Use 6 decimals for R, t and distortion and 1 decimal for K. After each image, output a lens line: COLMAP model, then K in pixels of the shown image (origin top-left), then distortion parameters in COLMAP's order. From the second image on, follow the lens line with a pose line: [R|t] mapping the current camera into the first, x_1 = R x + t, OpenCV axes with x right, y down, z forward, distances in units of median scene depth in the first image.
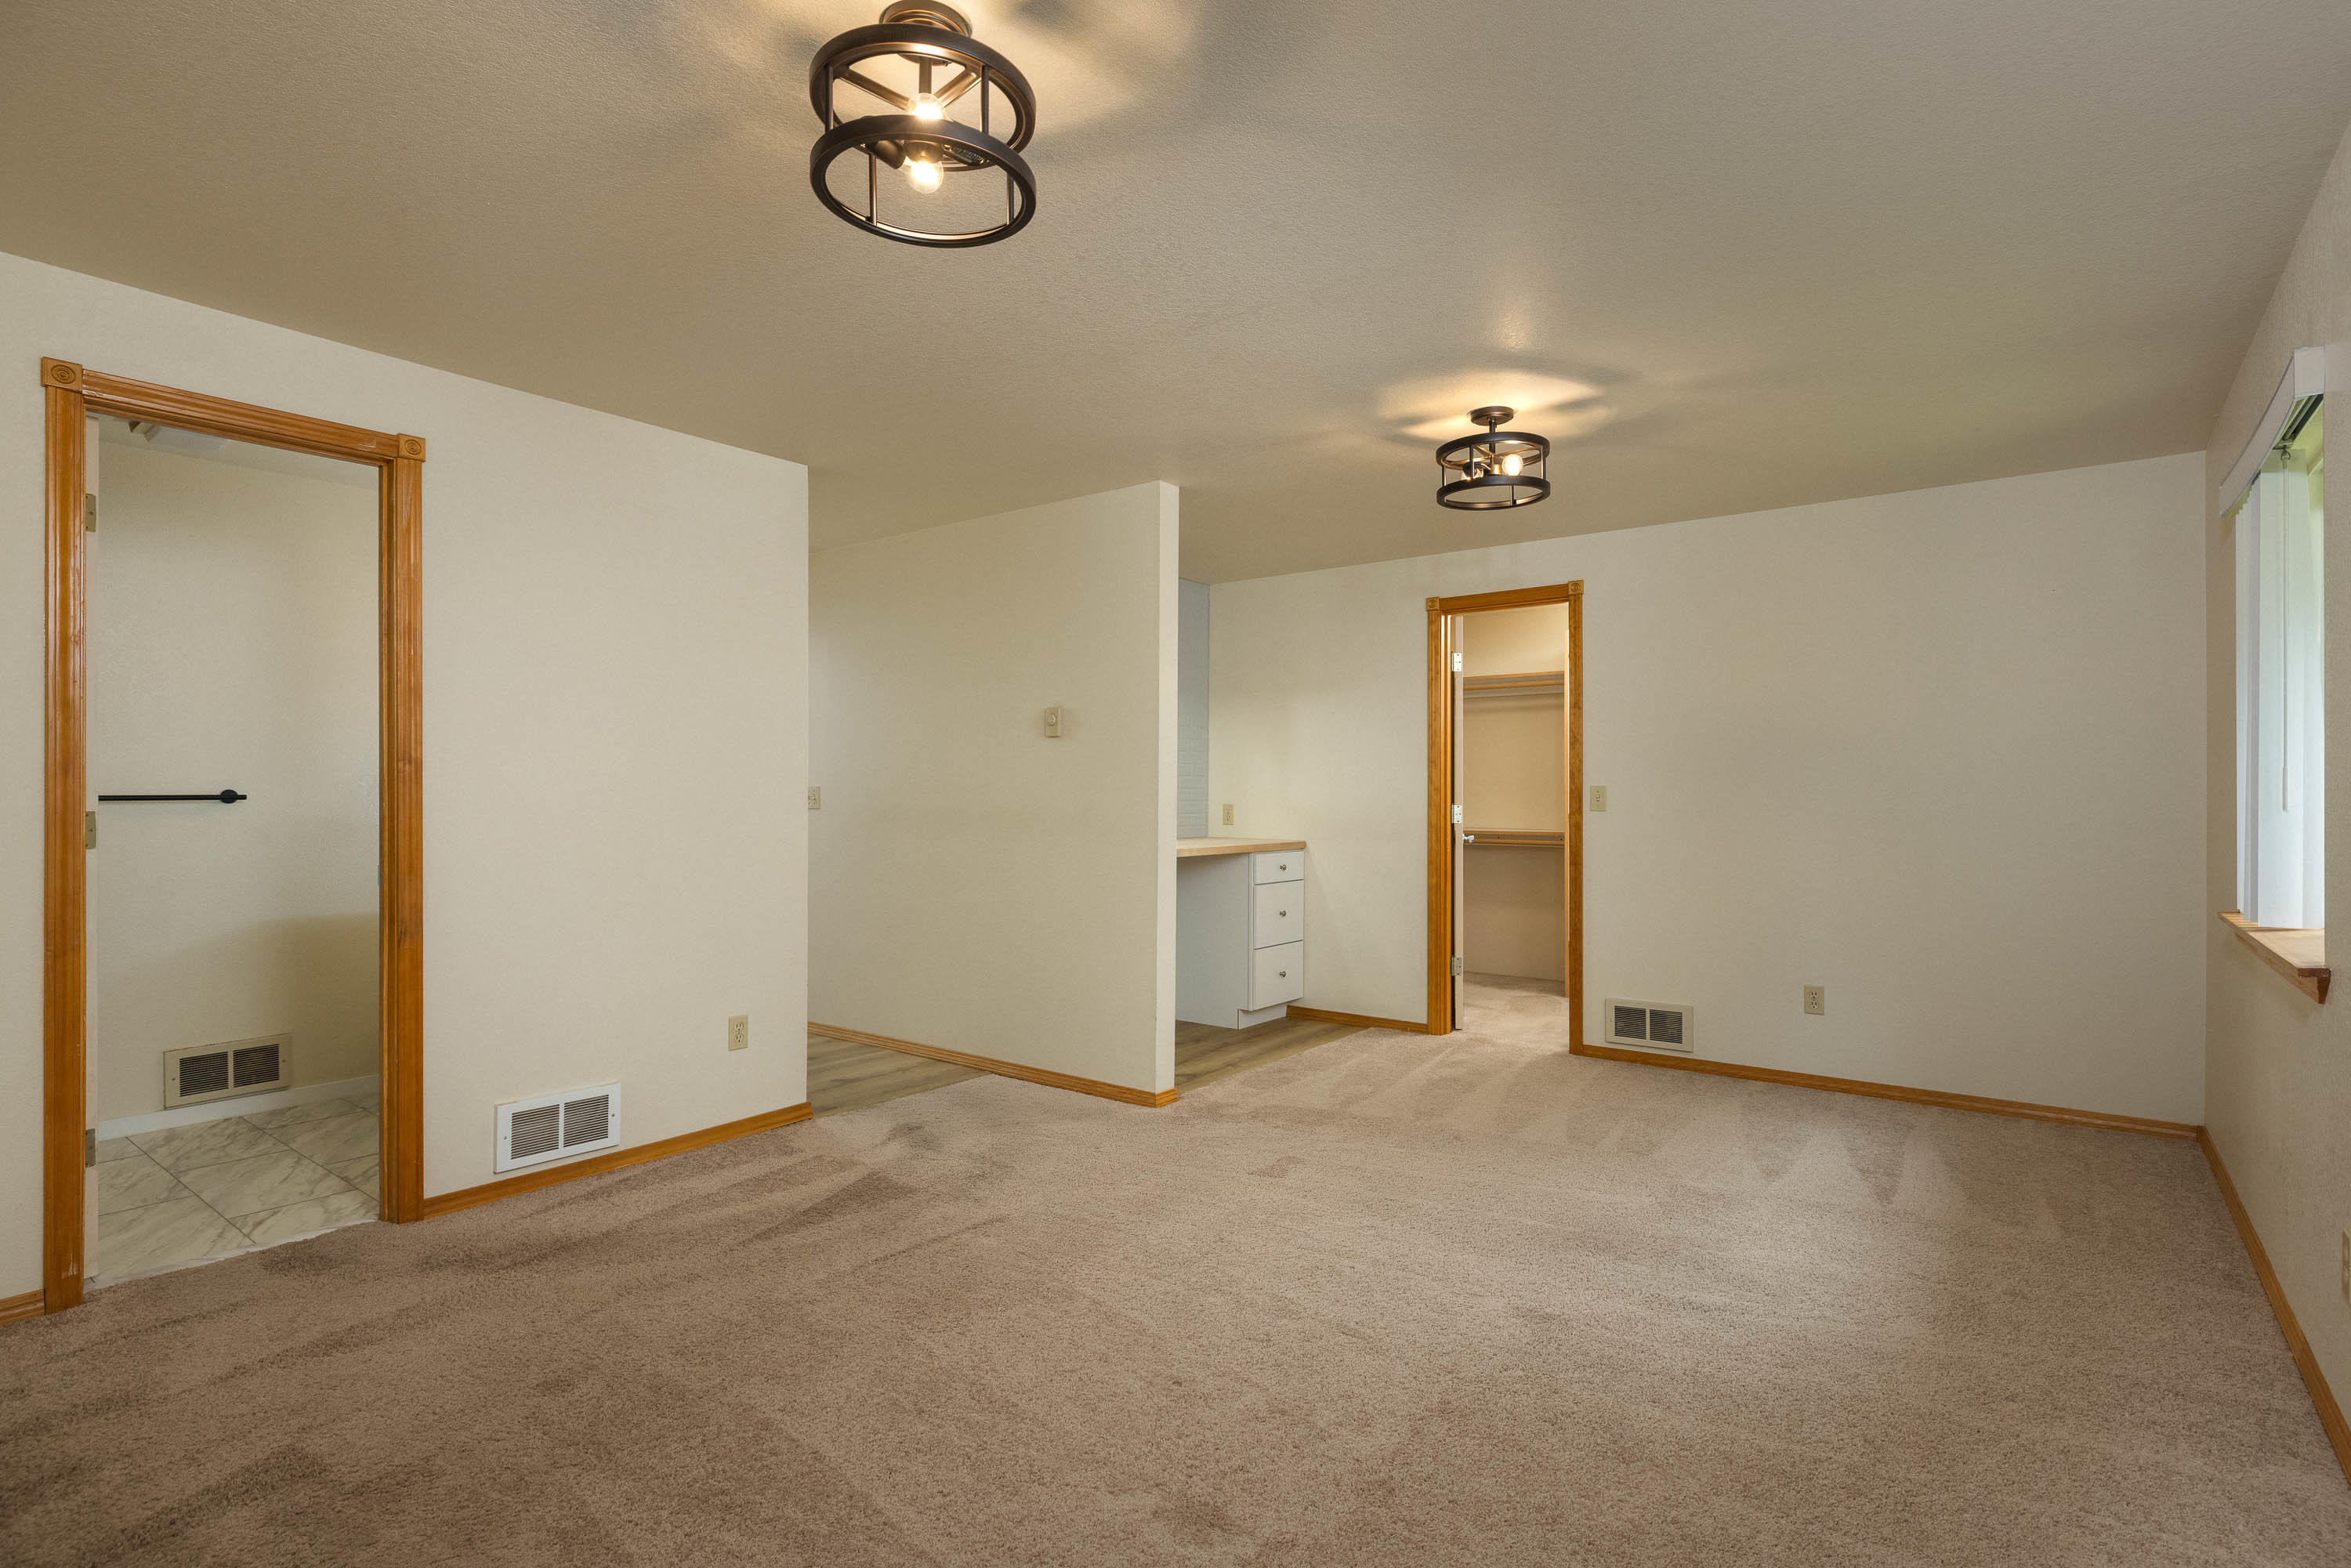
lens RADIAL K [[1142.9, 0, 1175.5], [0, 1142.9, 784.0], [0, 0, 1]] dist [0.000214, -0.000002]
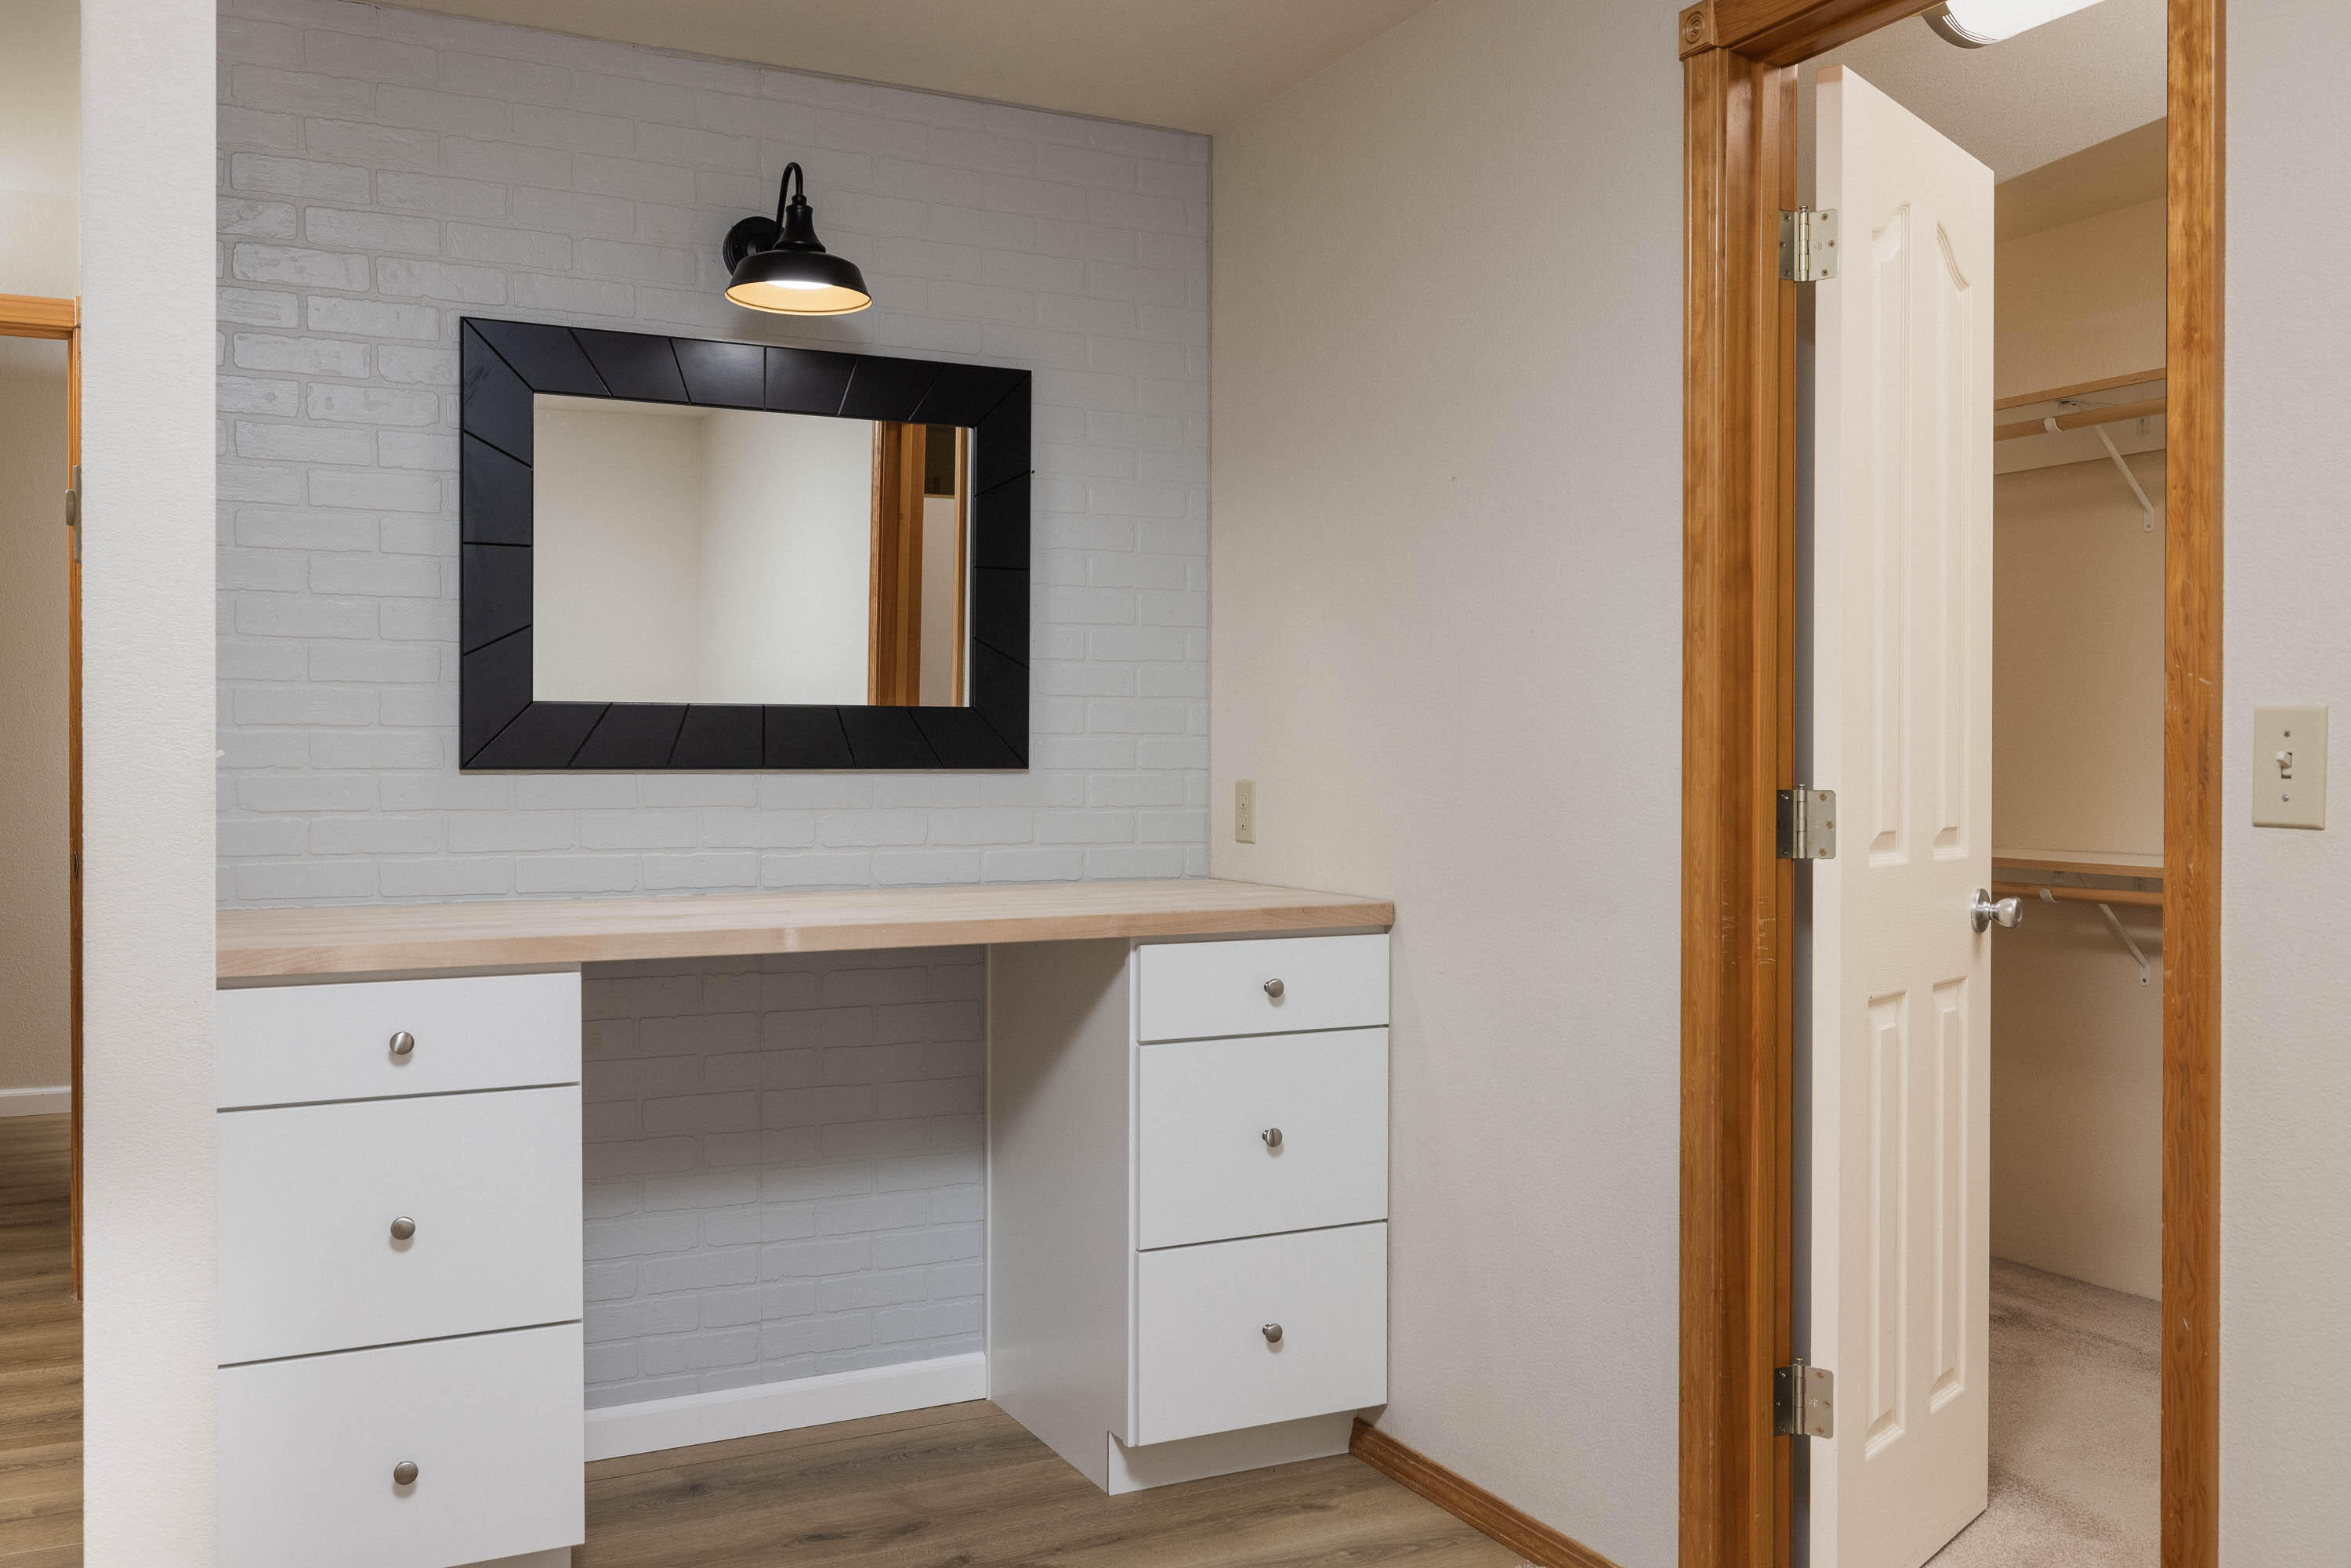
lens RADIAL K [[1962.3, 0, 1175.5], [0, 1962.3, 784.0], [0, 0, 1]] dist [-0.004024, -0.000706]
pose [[0.903757, 0.004441, -0.428022, 0.288430], [0.006156, 0.999708, 0.023371, 0.005070], [0.428001, -0.023757, 0.903466, 0.500238]]
